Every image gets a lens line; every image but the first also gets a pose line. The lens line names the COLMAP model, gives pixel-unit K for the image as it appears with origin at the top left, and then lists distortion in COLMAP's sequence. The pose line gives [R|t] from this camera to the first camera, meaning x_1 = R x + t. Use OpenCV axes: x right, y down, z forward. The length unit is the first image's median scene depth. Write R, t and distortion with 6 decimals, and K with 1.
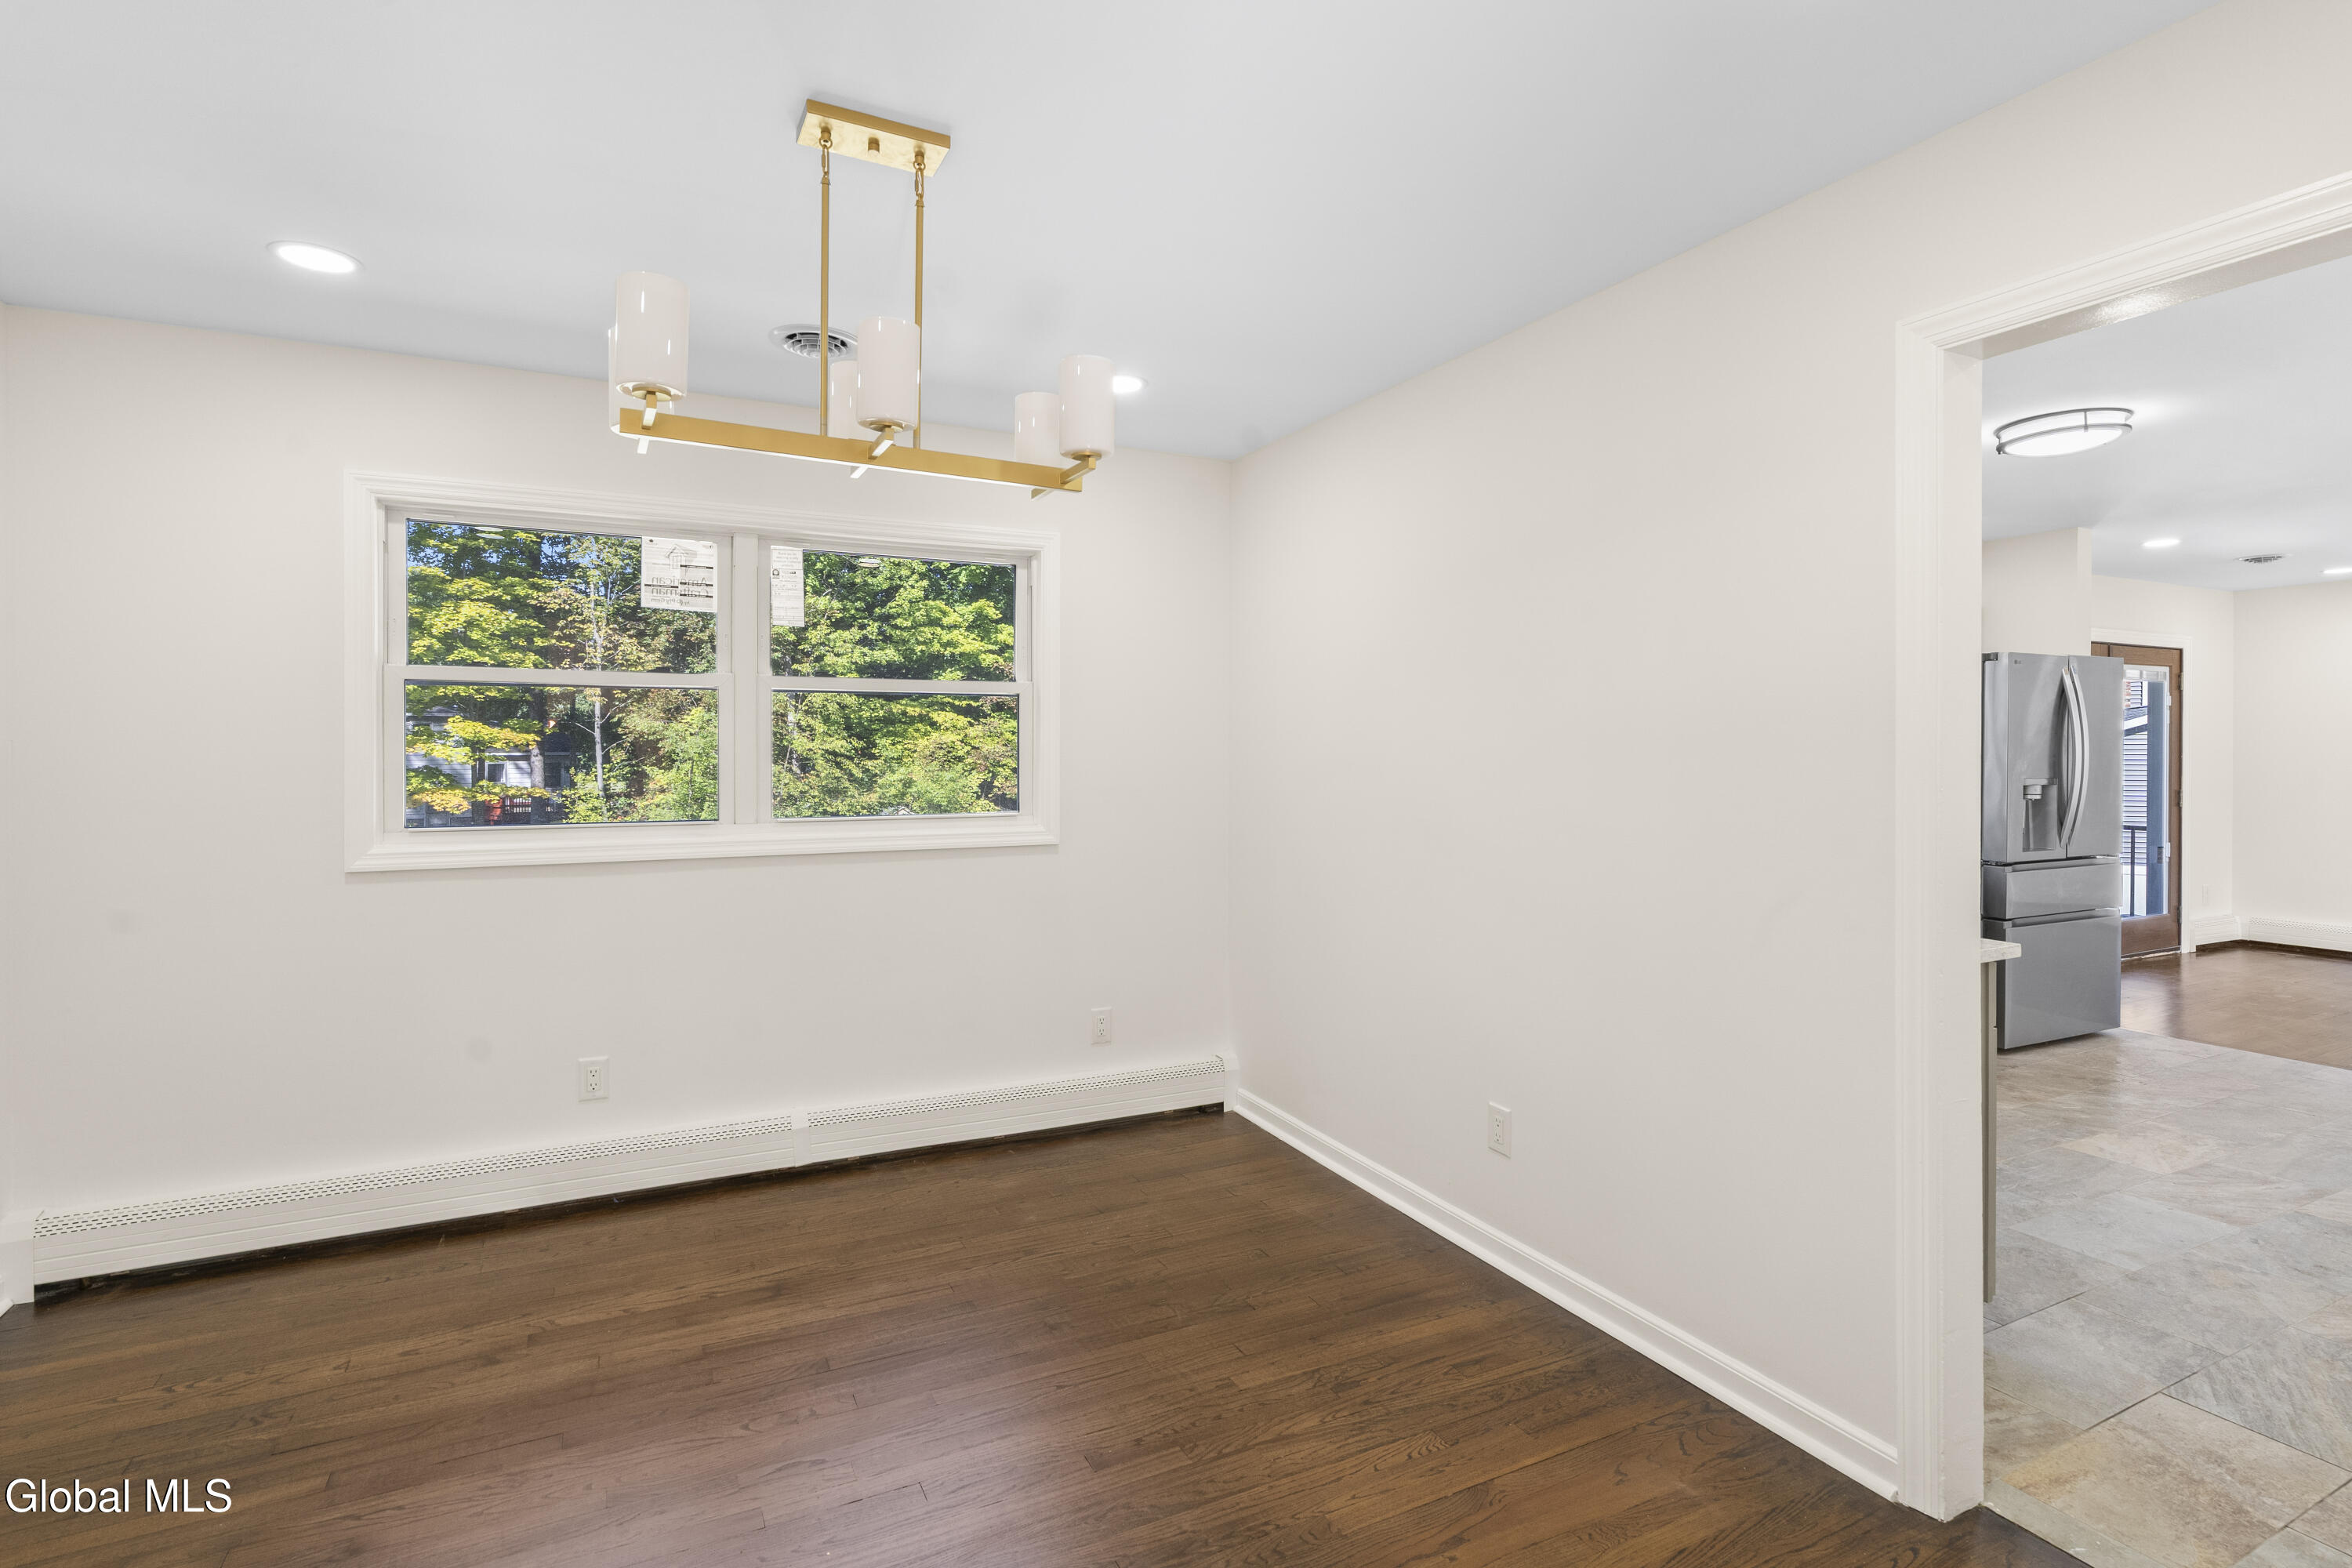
lens RADIAL K [[1133.7, 0, 1185.3], [0, 1133.7, 755.1], [0, 0, 1]] dist [-0.004233, 0.002904]
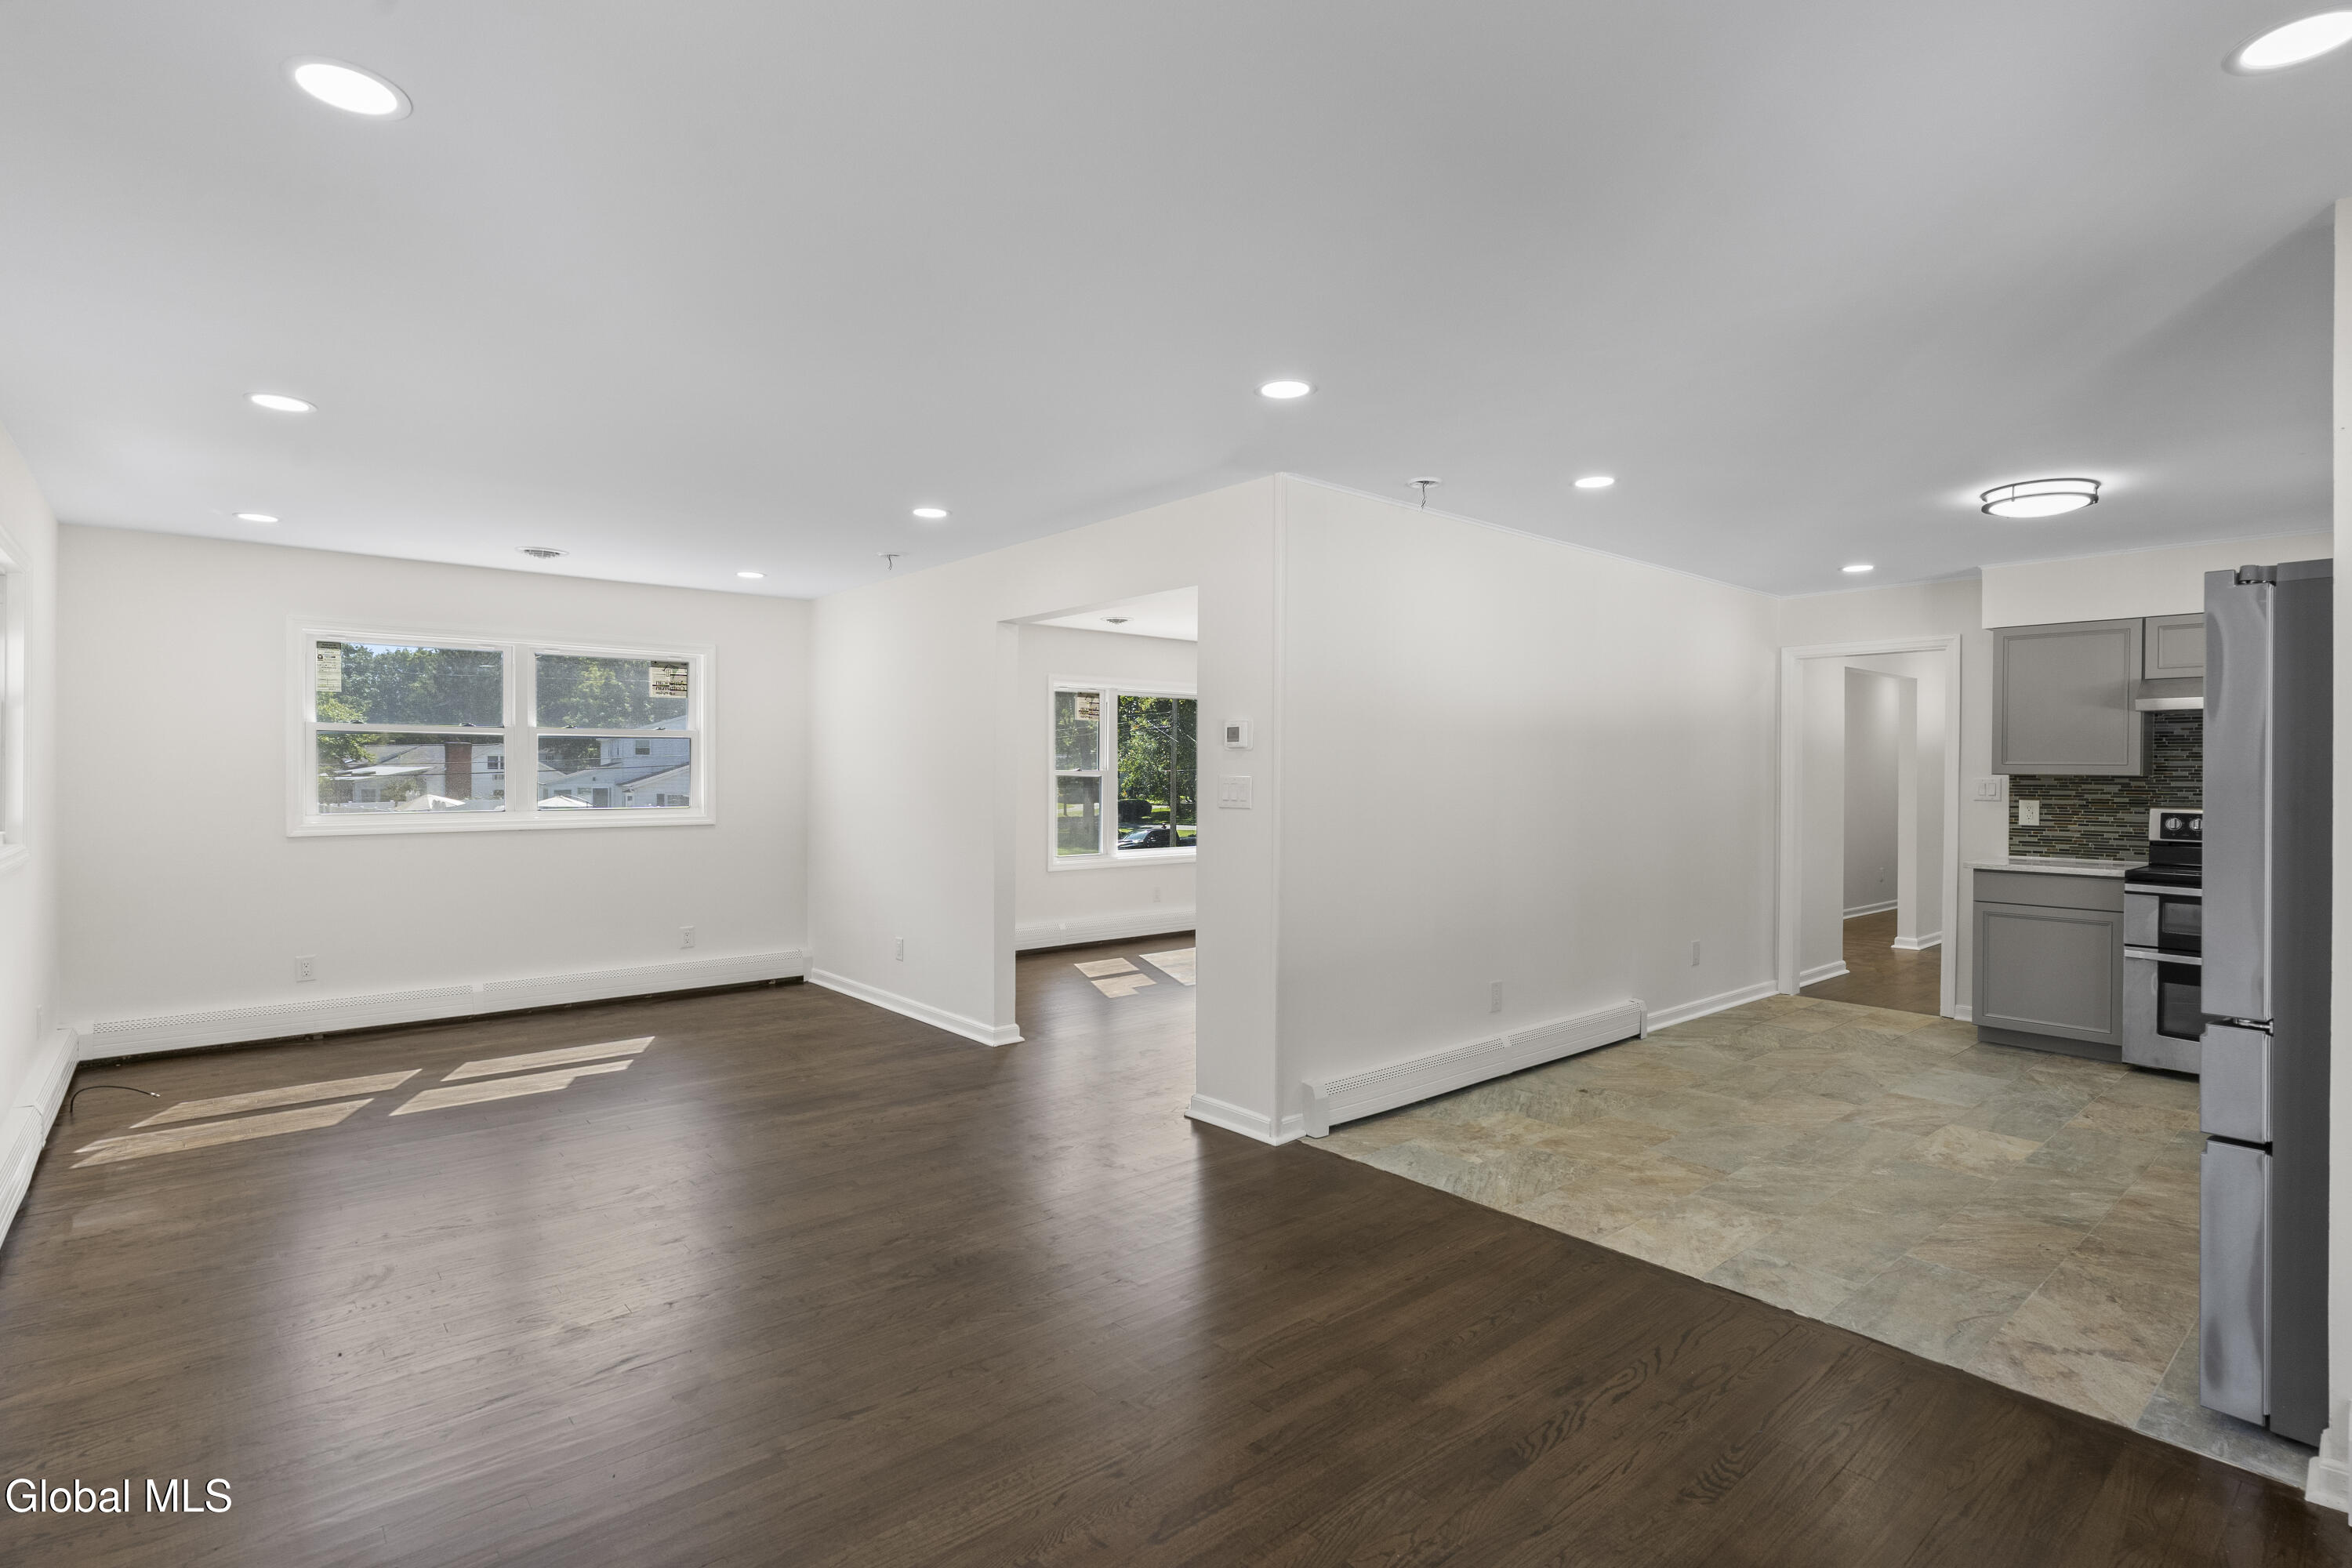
lens RADIAL K [[1133.7, 0, 1181.2], [0, 1133.7, 784.4], [0, 0, 1]] dist [-0.004233, 0.002904]
pose [[-0.970478, -0.000794, -0.241189, 2.183516], [-0.005398, 0.999816, 0.018429, -0.014158], [0.241130, 0.019187, -0.970303, 2.198207]]
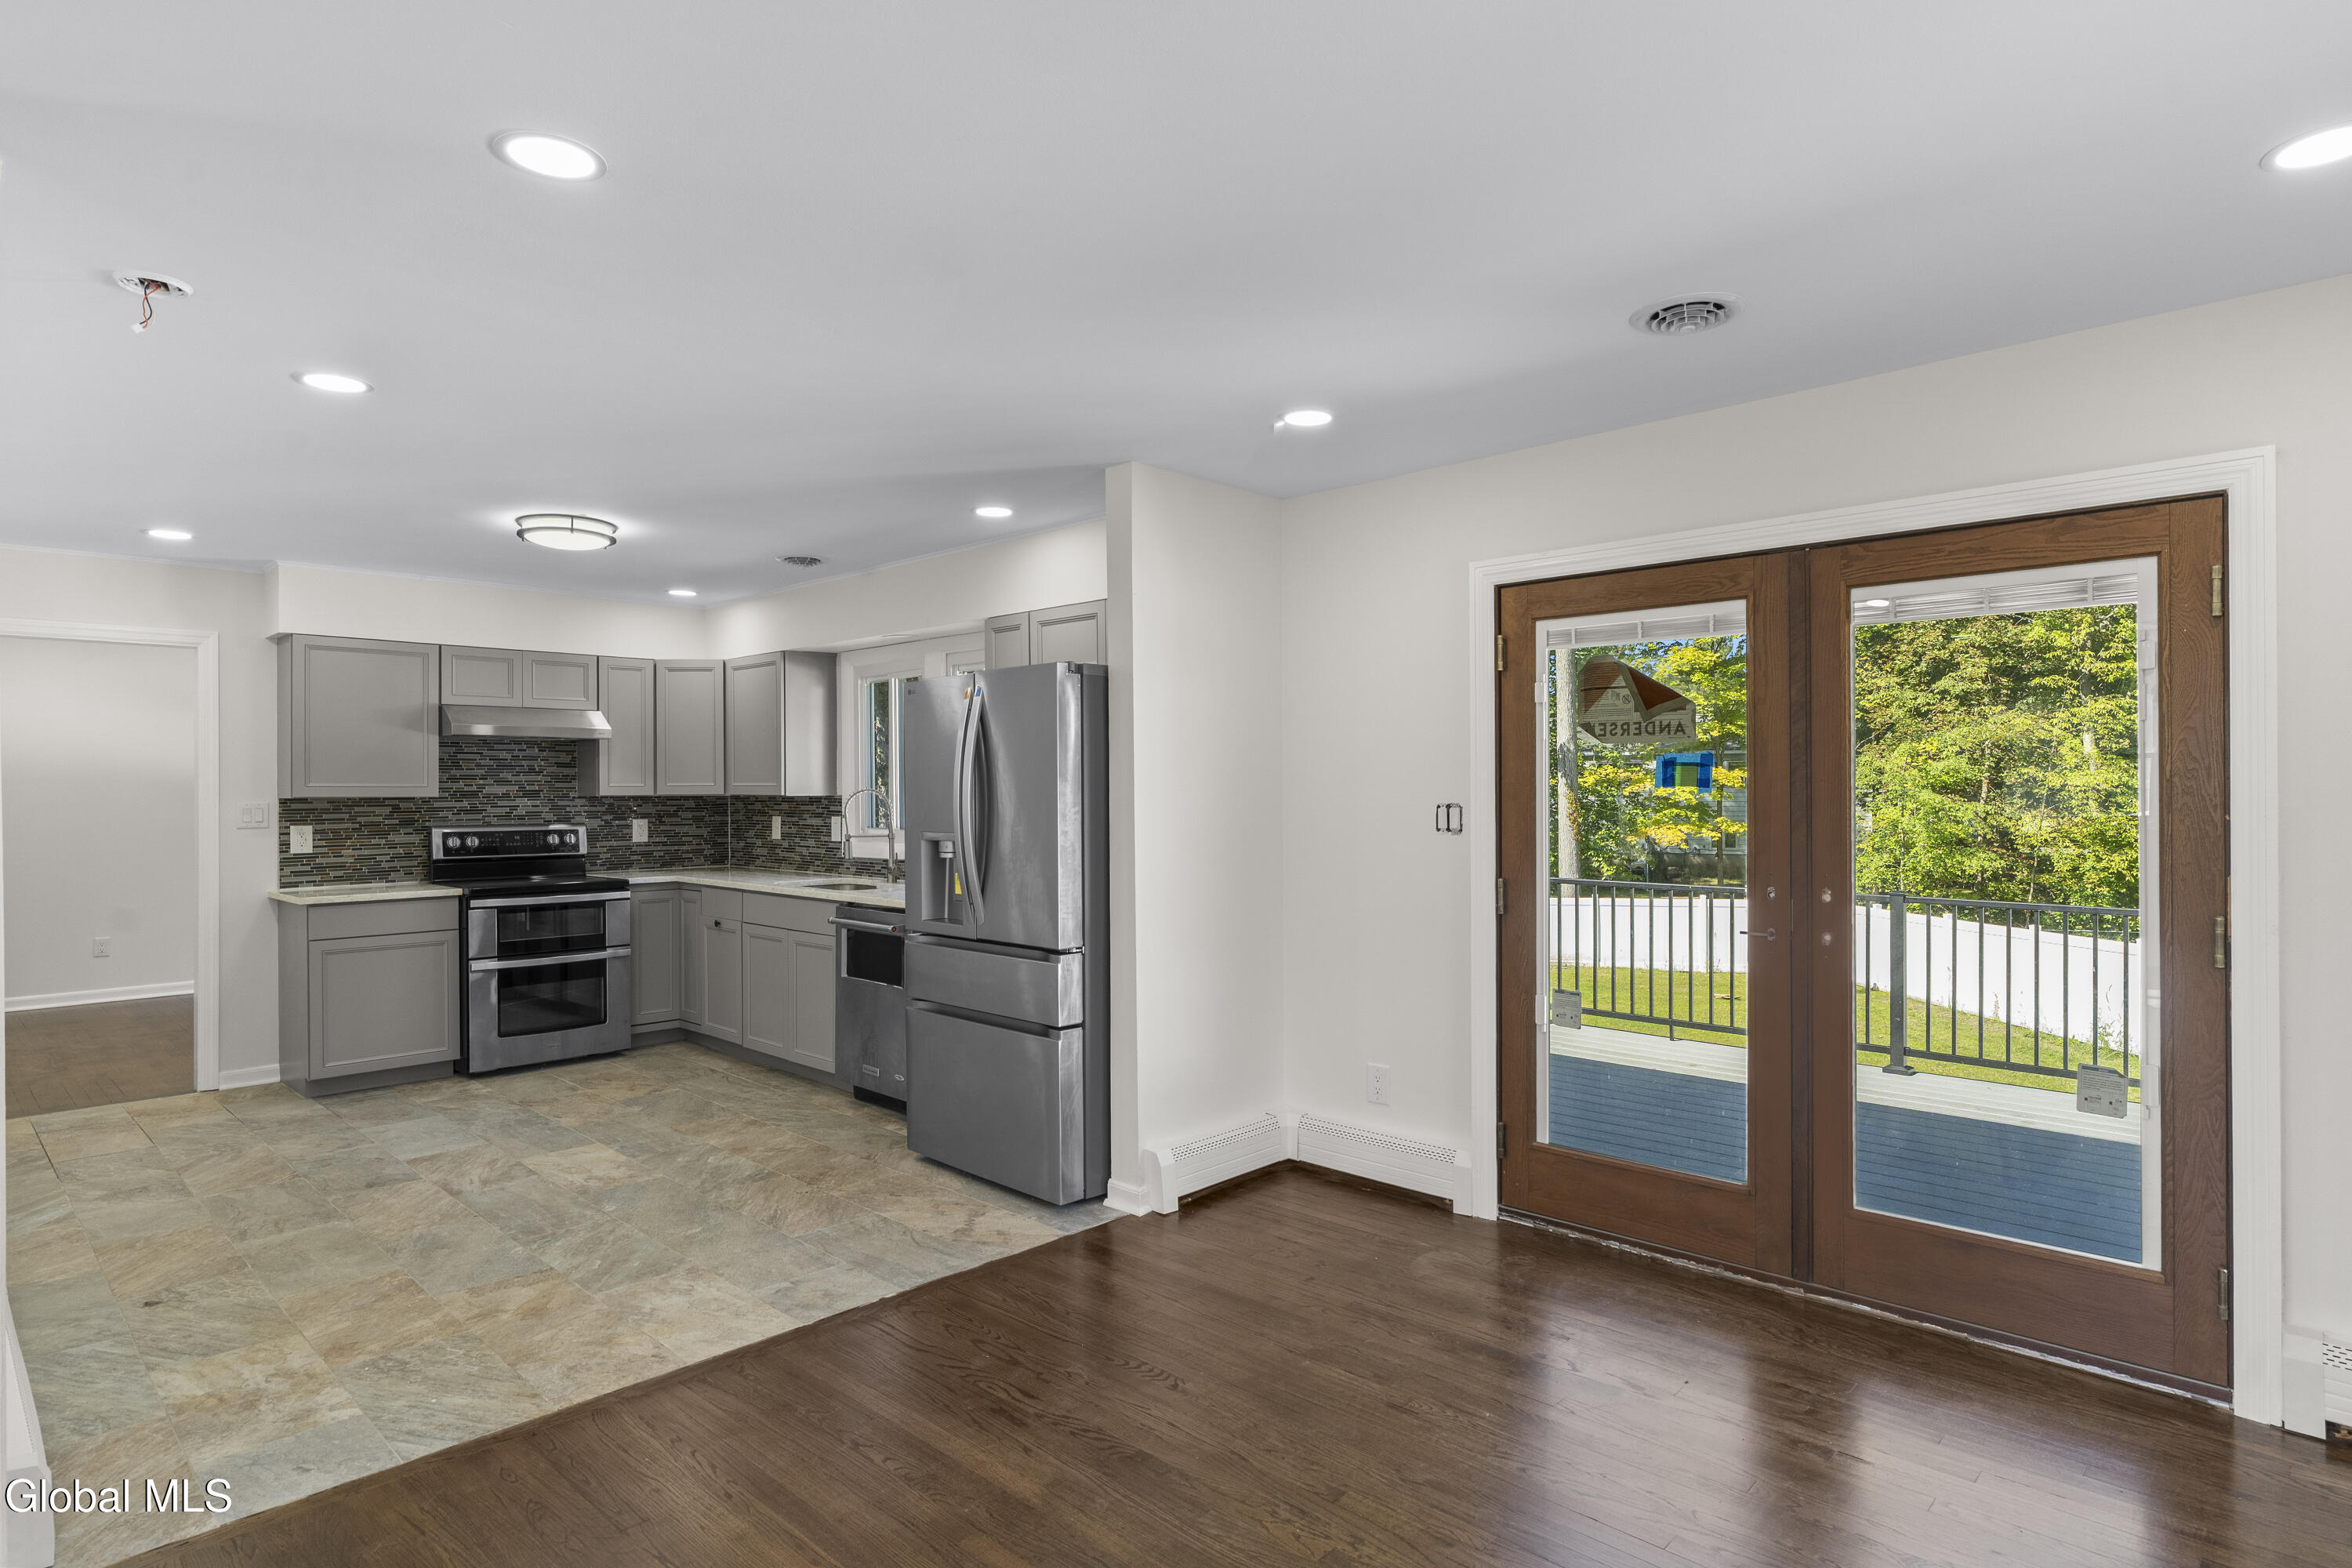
lens RADIAL K [[1241.8, 0, 1176.3], [0, 1241.8, 788.1], [0, 0, 1]] dist [0.002255, 0.000736]
pose [[0.331213, -0.002436, -0.943553, 2.569102], [-0.000774, 0.999996, -0.002853, -0.013186], [0.943556, 0.001675, 0.331209, 1.353235]]
